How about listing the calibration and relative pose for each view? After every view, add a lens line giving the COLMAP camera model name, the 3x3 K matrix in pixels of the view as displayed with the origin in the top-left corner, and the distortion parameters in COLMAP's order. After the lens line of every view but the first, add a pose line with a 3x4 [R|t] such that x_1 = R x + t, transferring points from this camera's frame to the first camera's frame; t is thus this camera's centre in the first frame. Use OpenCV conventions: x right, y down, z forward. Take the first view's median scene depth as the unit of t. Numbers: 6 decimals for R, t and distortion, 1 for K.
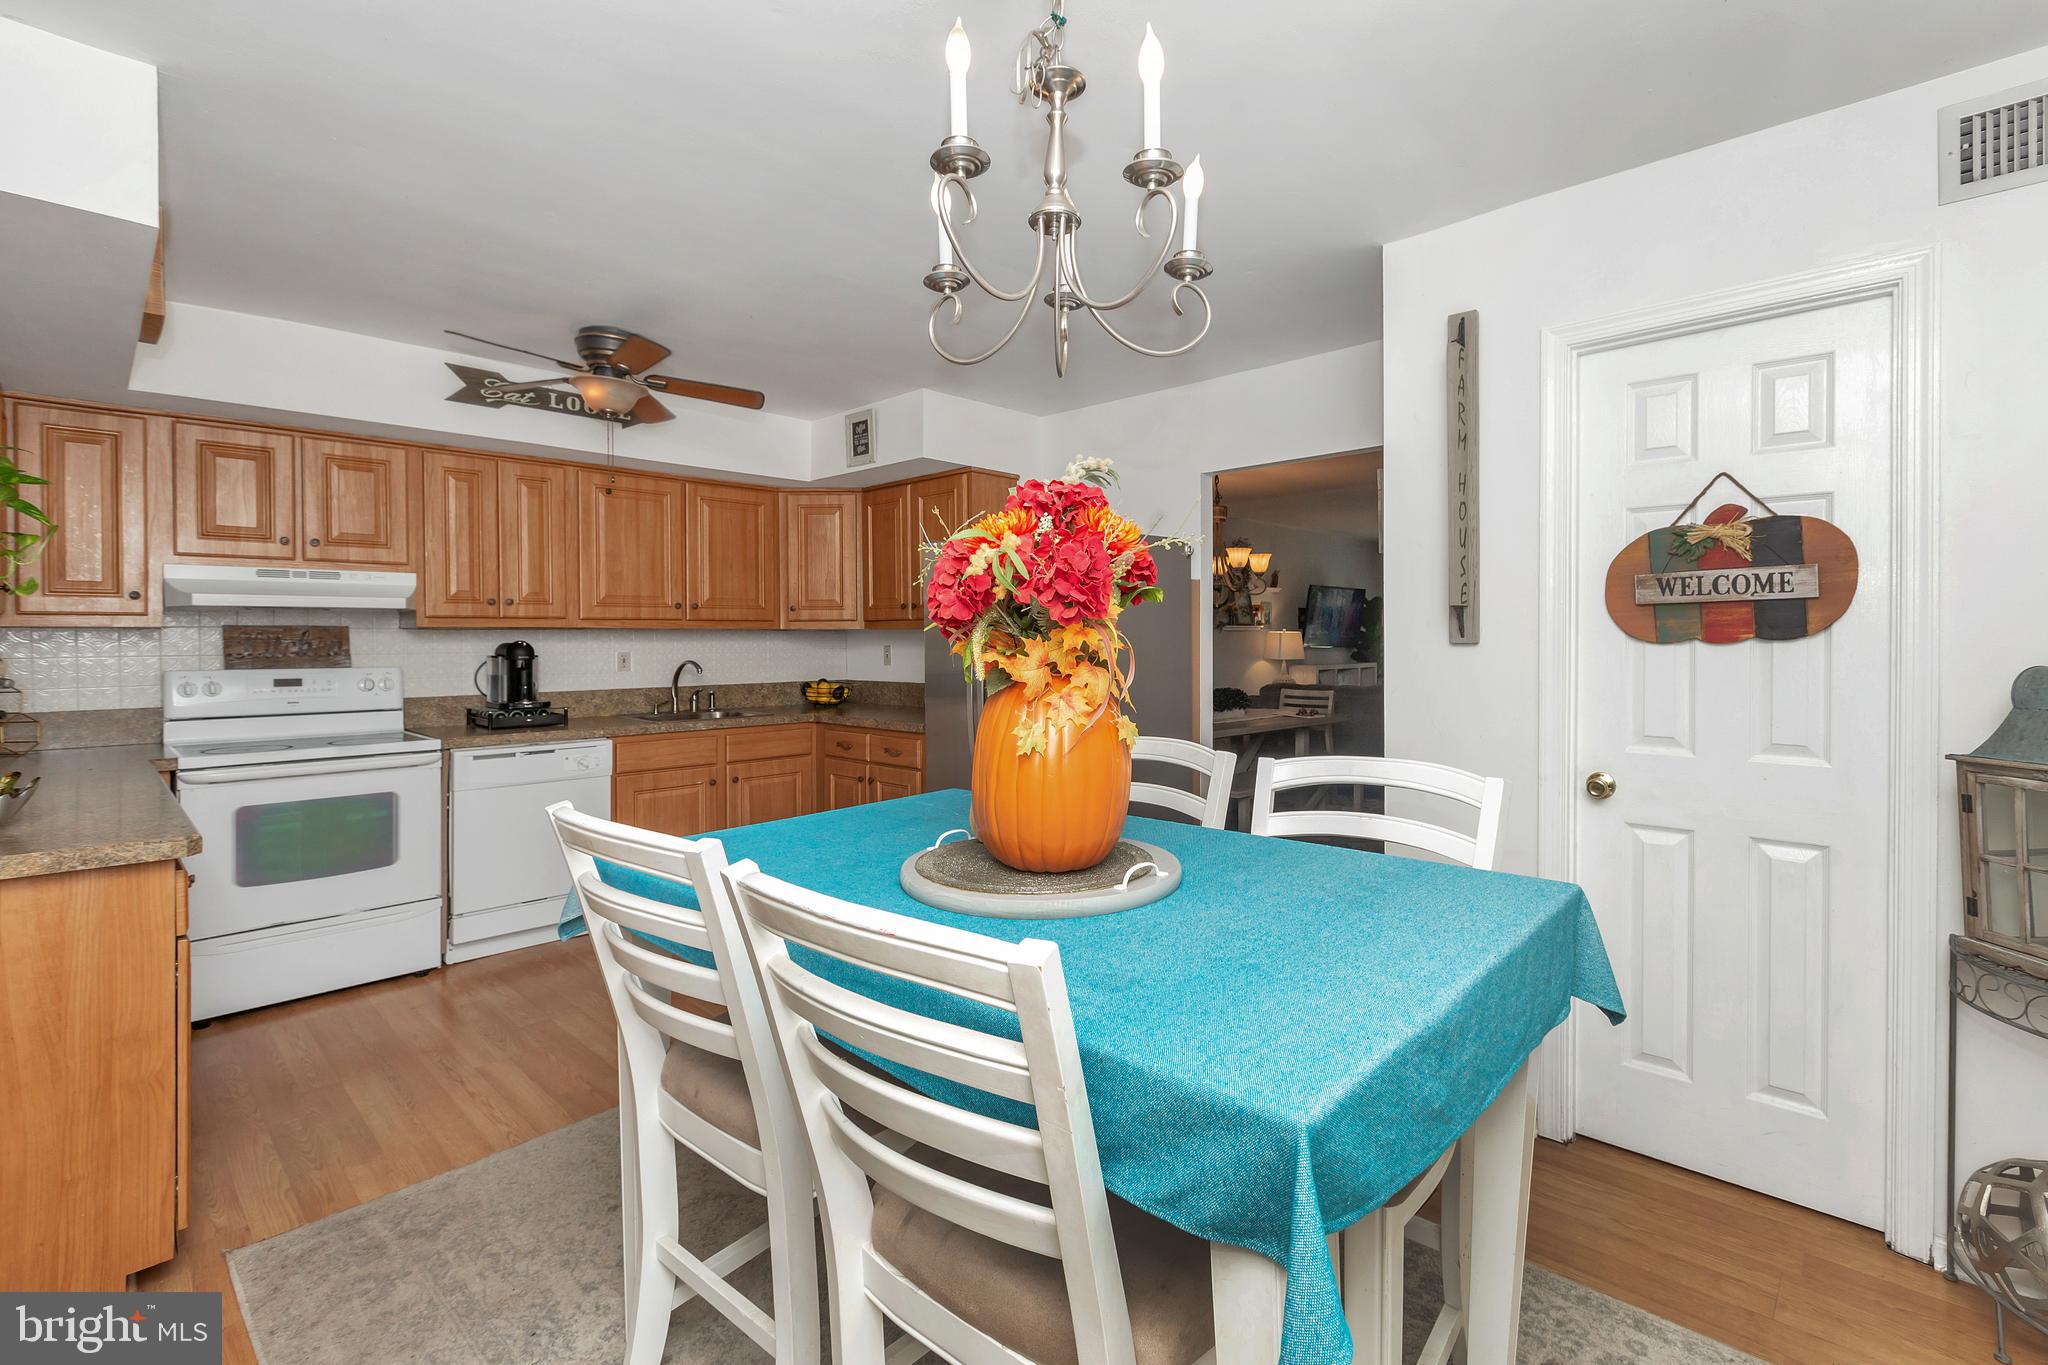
lens RADIAL K [[917.0, 0, 1025.8], [0, 917.0, 644.1], [0, 0, 1]] dist [0.001115, -0.000856]
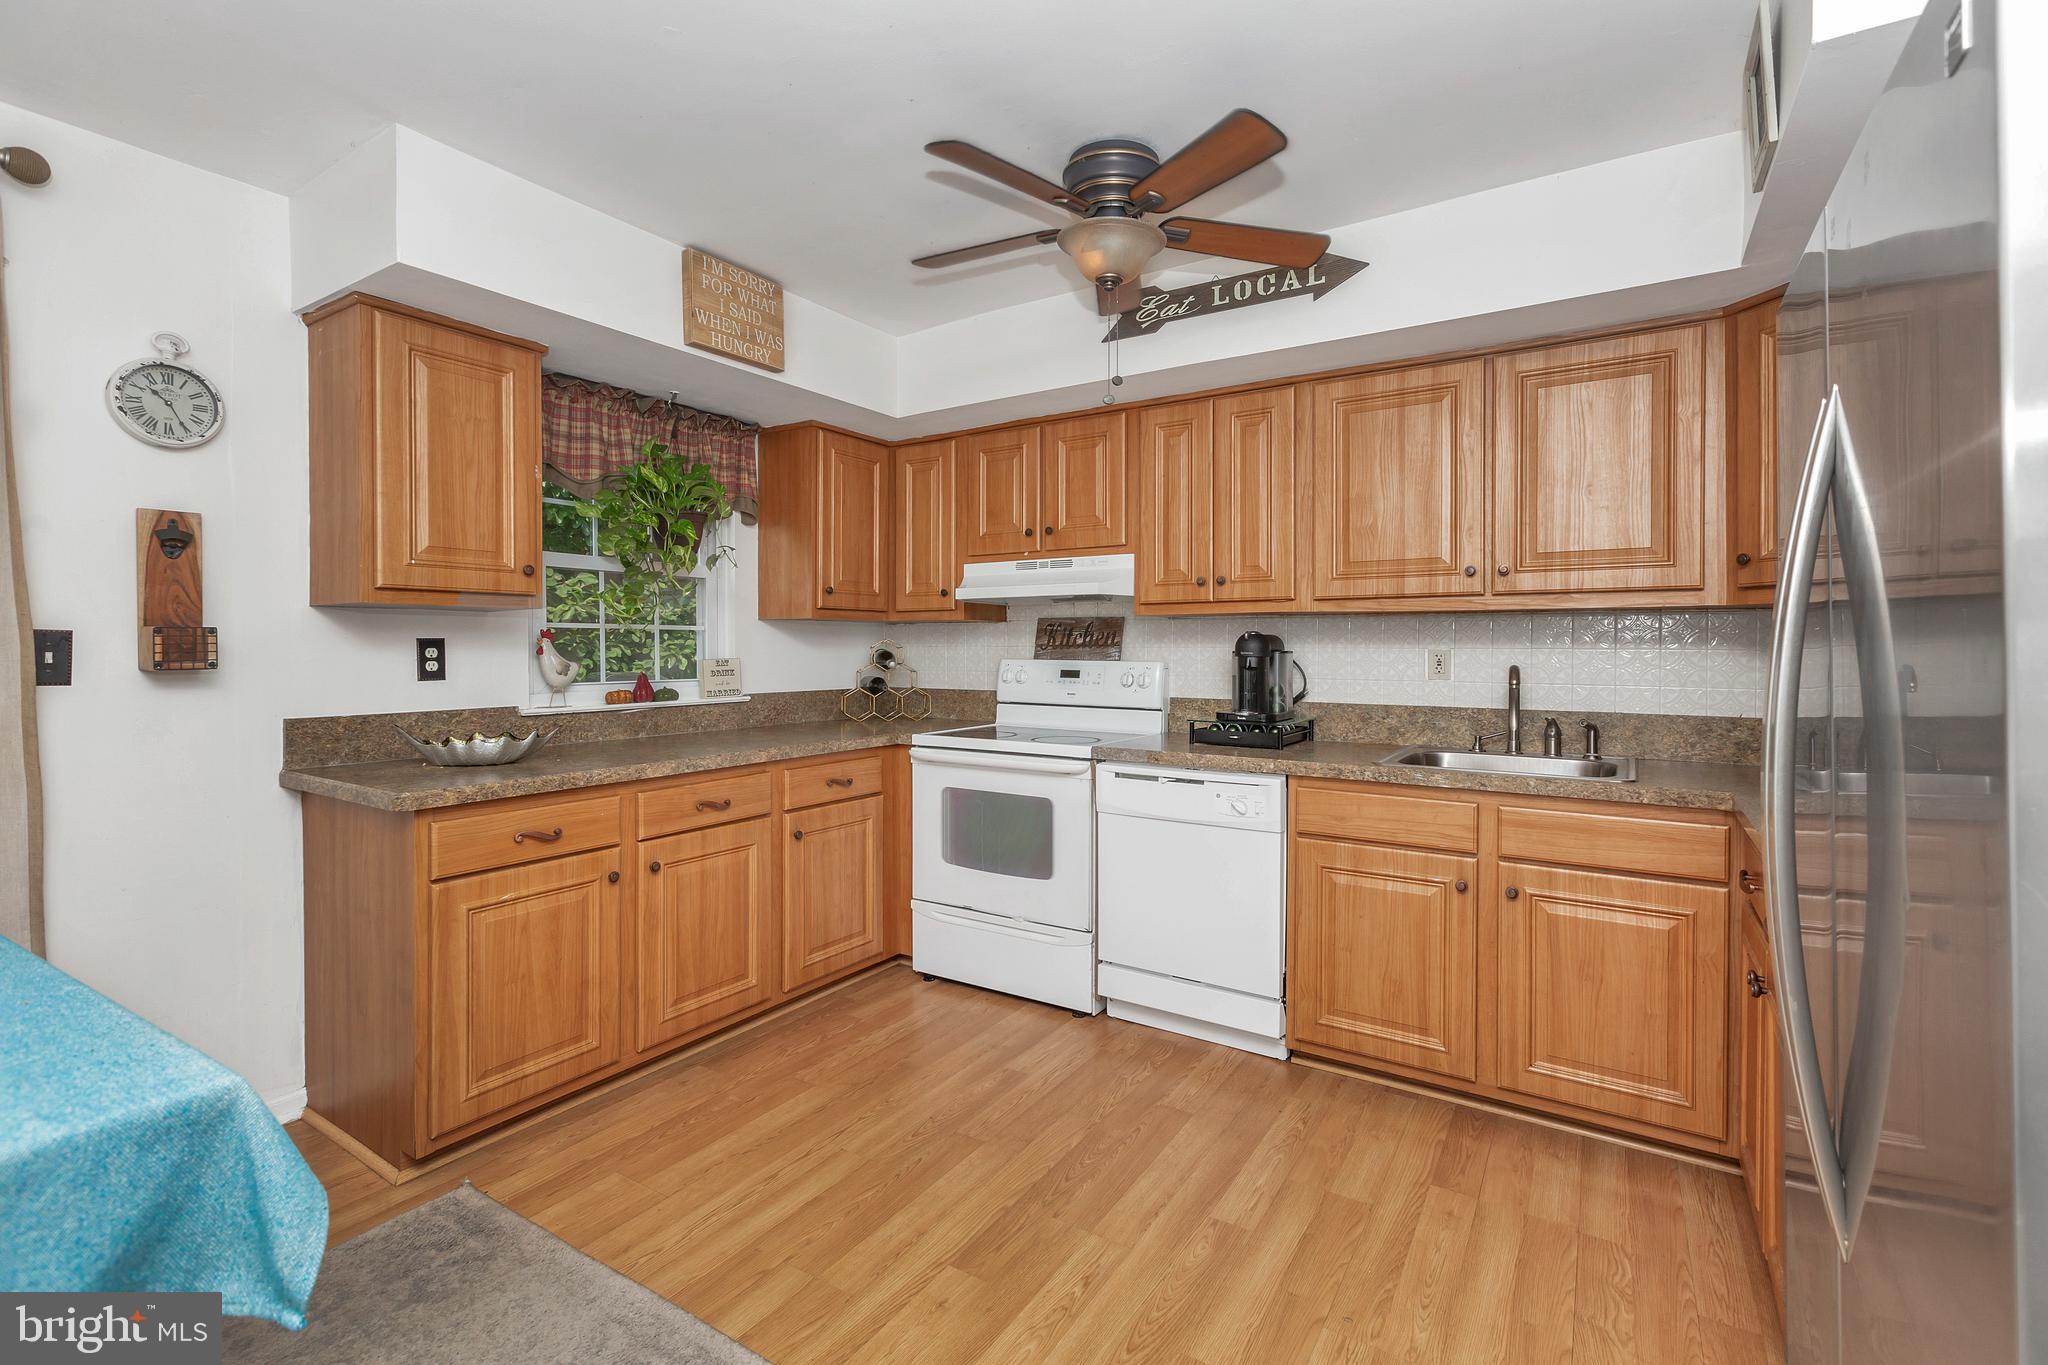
lens RADIAL K [[917.0, 0, 1024.6], [0, 917.0, 651.3], [0, 0, 1]] dist [0.001115, -0.000856]
pose [[0.203269, 0.010875, -0.979063, 0.161106], [-0.009166, 0.999916, 0.009204, 0.007819], [0.979080, 0.007103, 0.203351, 0.706082]]
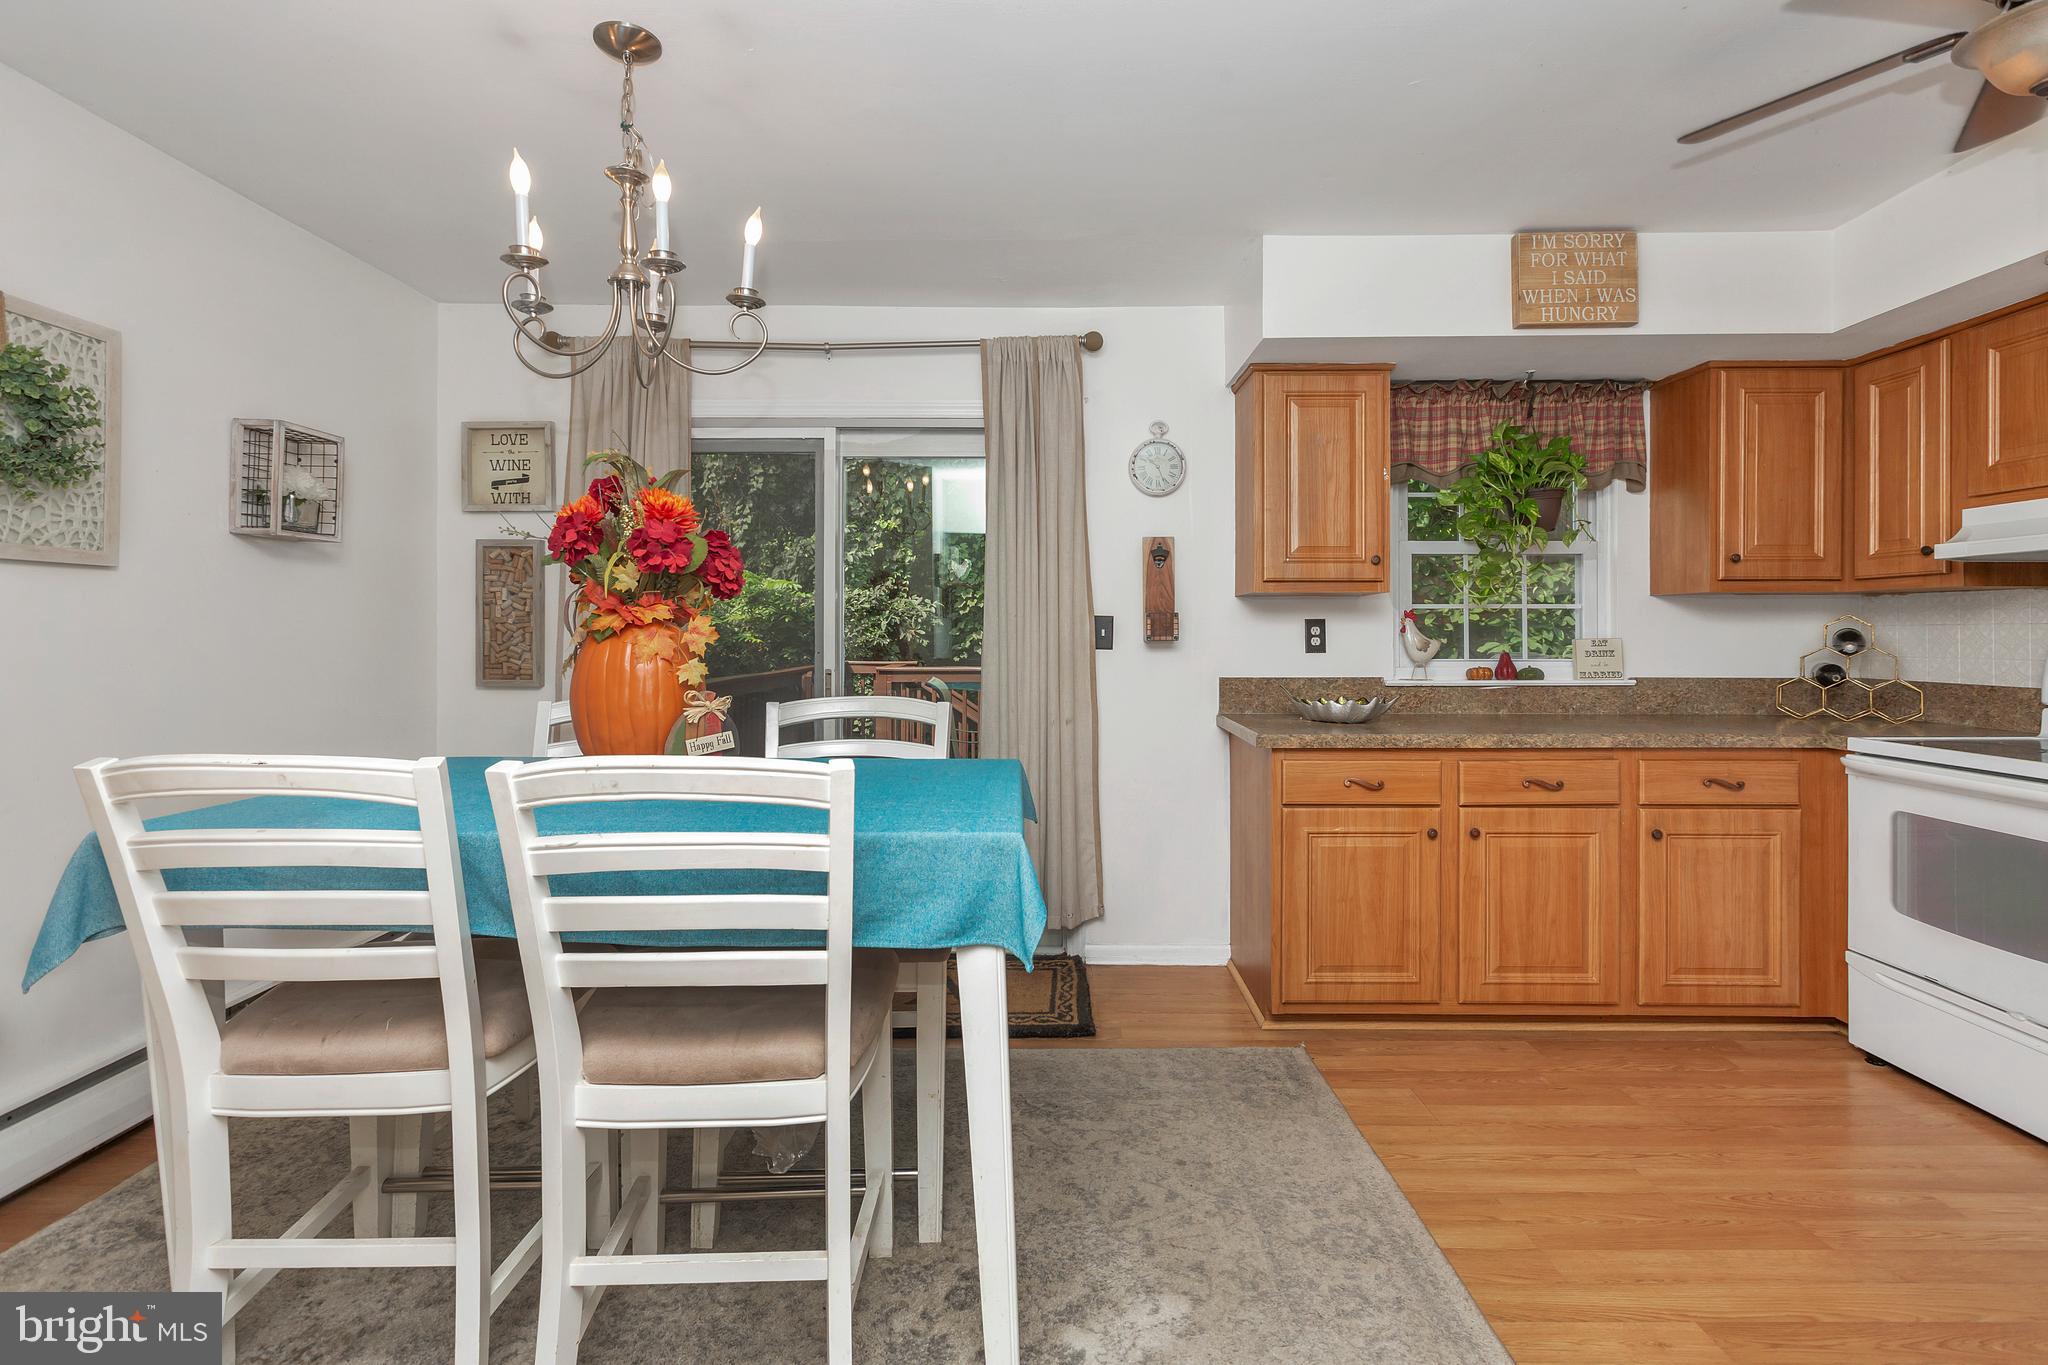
lens RADIAL K [[917.0, 0, 1008.8], [0, 917.0, 636.8], [0, 0, 1]] dist [0.001115, -0.000856]
pose [[-0.723478, 0.011760, -0.690247, 0.200034], [-0.000909, 0.999838, 0.017986, 0.009977], [0.690347, 0.013640, -0.723350, 0.839893]]
